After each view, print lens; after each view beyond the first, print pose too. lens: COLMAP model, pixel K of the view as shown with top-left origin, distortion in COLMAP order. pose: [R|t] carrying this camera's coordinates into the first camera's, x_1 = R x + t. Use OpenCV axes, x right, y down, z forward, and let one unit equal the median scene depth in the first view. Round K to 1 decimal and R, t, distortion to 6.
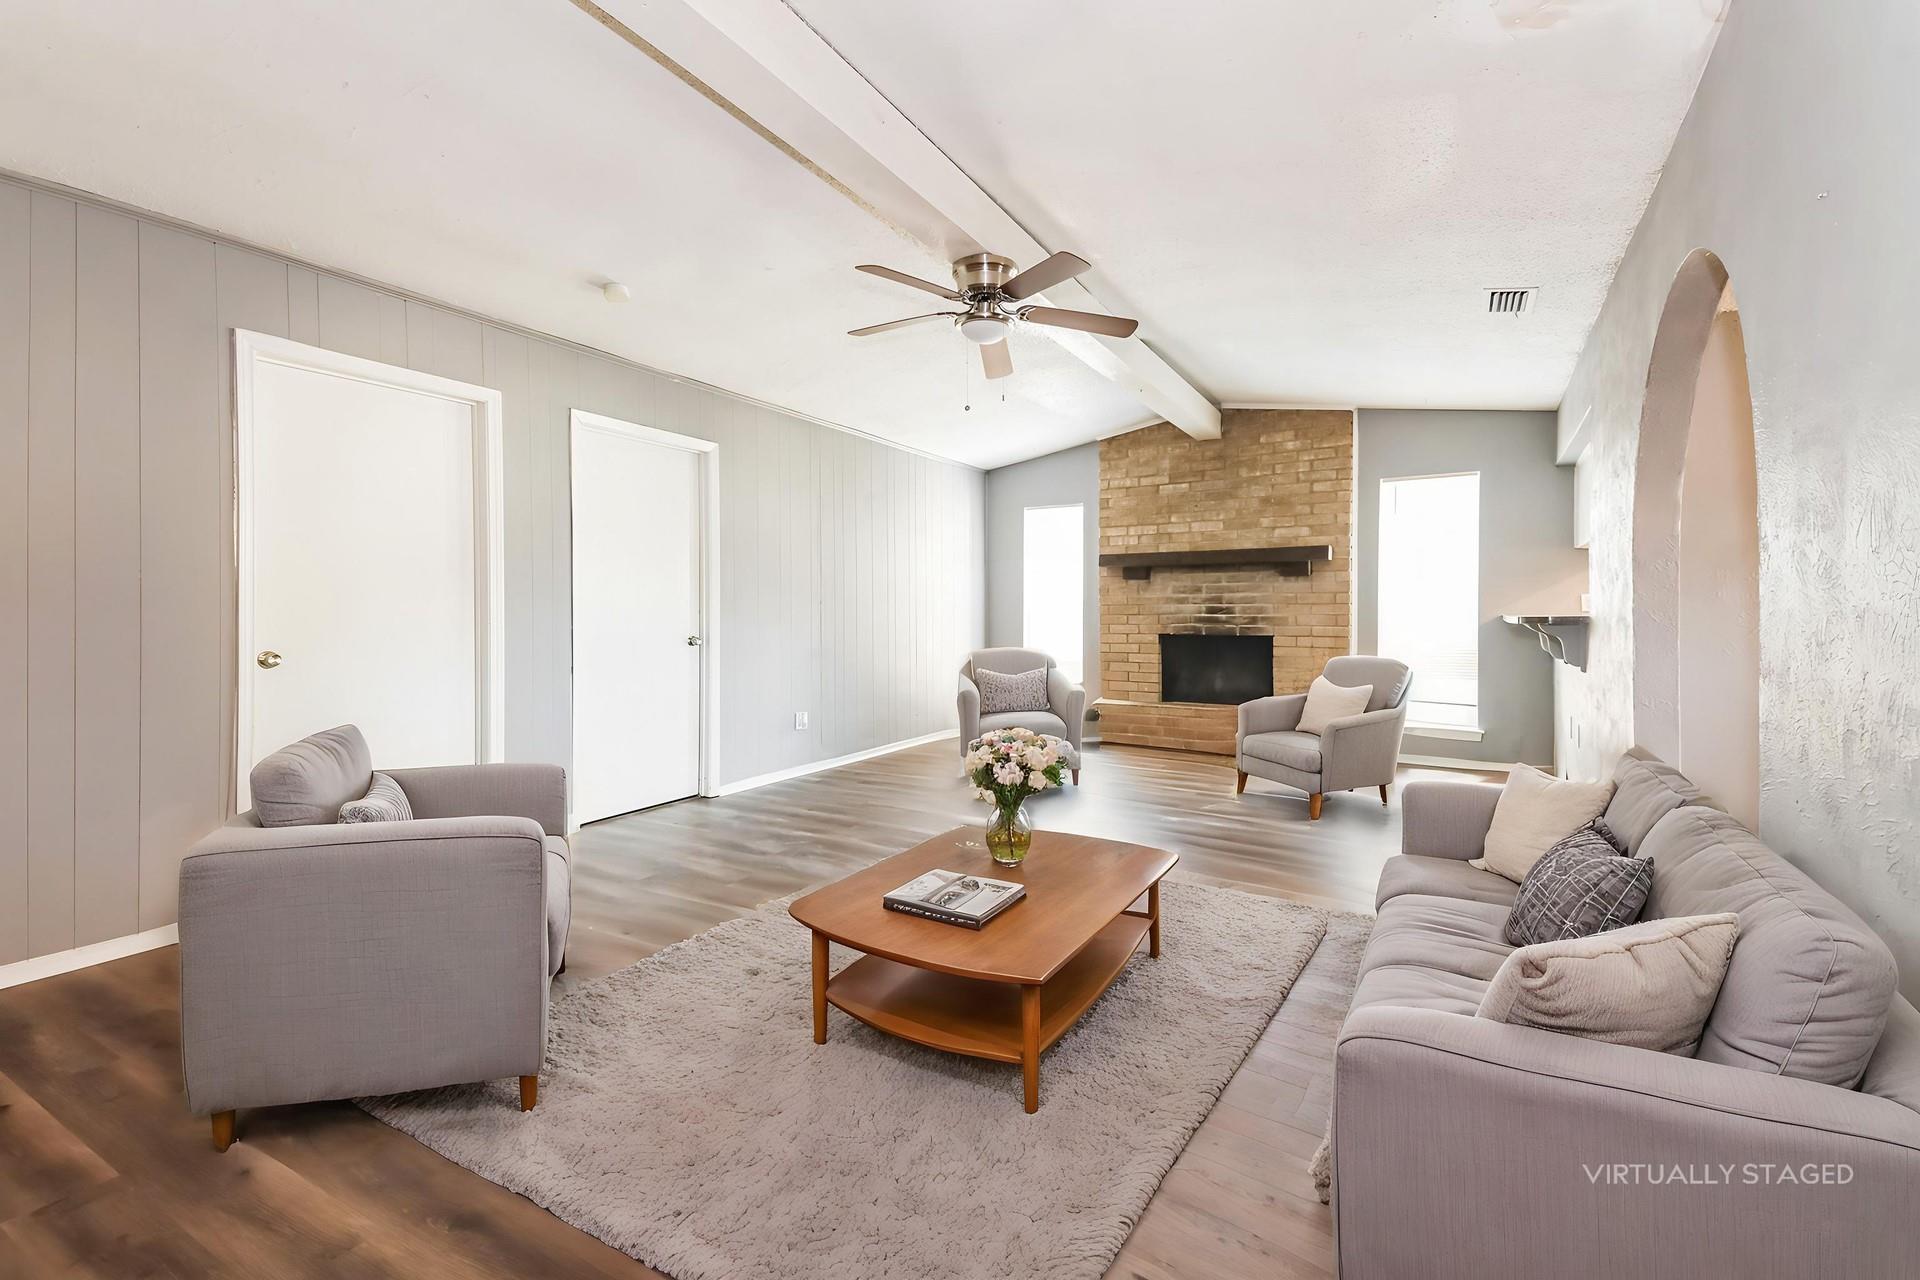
lens RADIAL K [[837.3, 0, 953.6], [0, 837.3, 611.4], [0, 0, 1]] dist [0.079480, -0.001074]
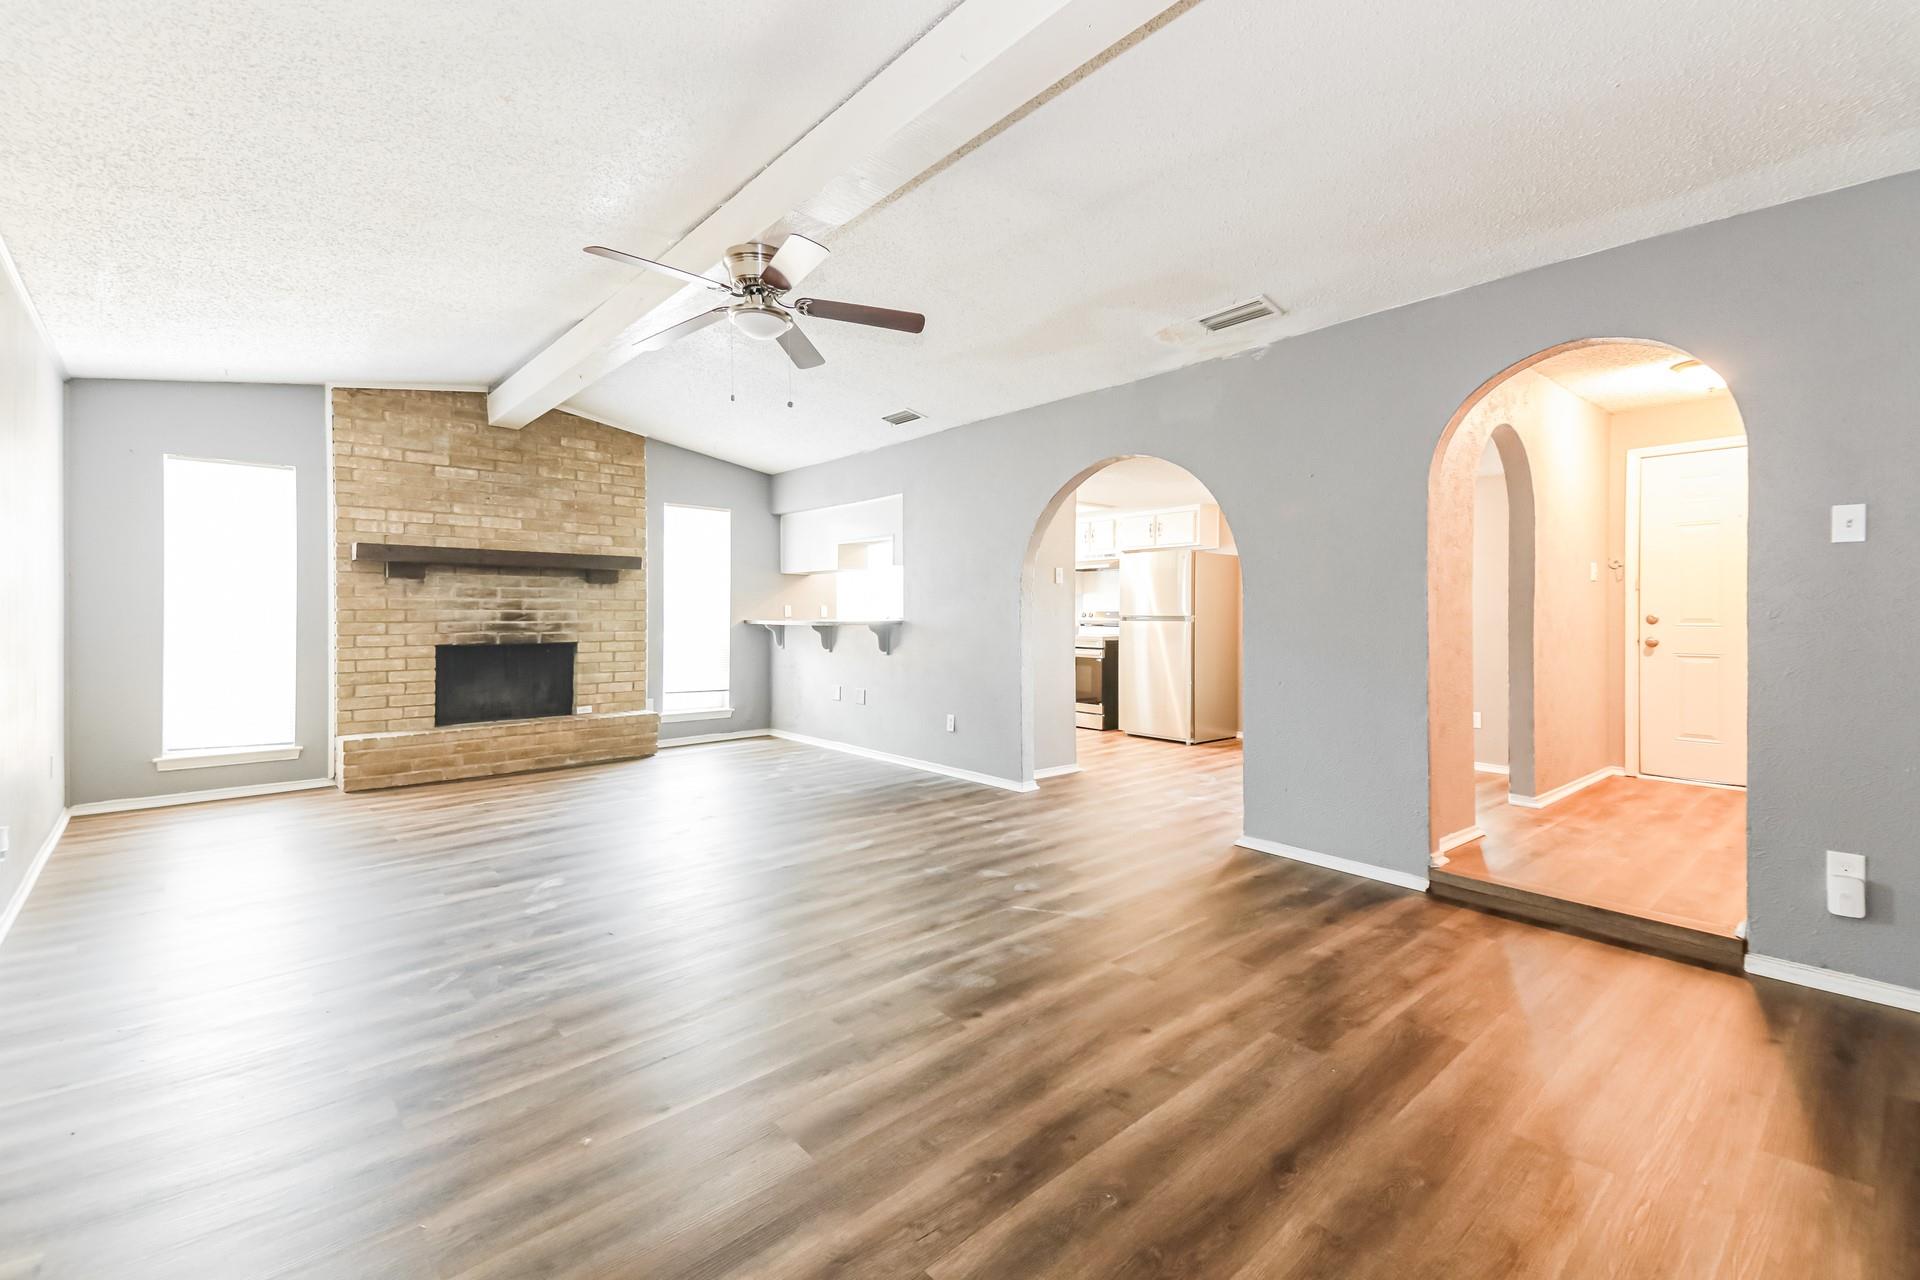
lens RADIAL K [[837.3, 0, 953.3], [0, 837.3, 622.0], [0, 0, 1]] dist [0.079480, -0.001074]
pose [[0.270470, -0.006896, 0.962704, -0.451388], [0.004333, 0.999973, 0.005946, 0.001073], [-0.962719, 0.002563, 0.270493, 0.291798]]
